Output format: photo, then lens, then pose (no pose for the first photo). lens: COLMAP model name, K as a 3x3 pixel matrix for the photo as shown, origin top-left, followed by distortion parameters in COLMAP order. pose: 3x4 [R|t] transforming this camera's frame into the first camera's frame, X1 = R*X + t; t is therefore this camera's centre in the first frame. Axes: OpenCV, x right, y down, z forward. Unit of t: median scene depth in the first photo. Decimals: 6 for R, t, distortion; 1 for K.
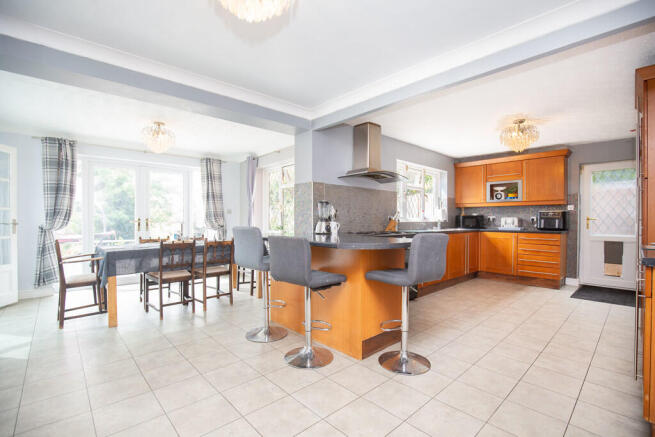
lens RADIAL K [[301.7, 0, 328.1], [0, 301.7, 219.8], [0, 0, 1]] dist [-0.026042, 0.003421]
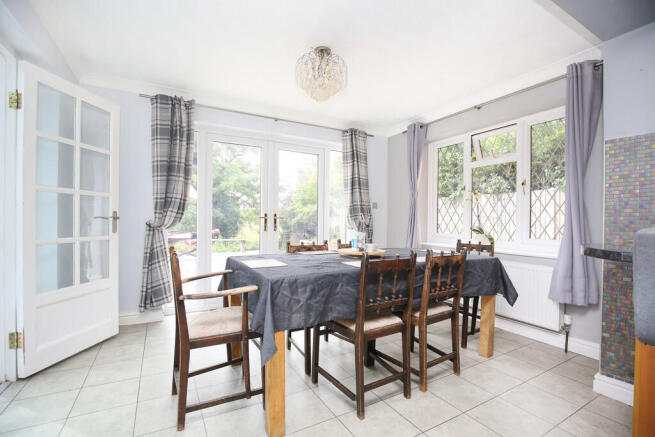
lens RADIAL K [[301.7, 0, 329.8], [0, 301.7, 220.8], [0, 0, 1]] dist [-0.026042, 0.003421]
pose [[0.973170, 0.009901, -0.229874, -0.380225], [-0.010077, 0.999949, 0.000411, 0.013771], [0.229867, 0.001916, 0.973220, 0.396660]]
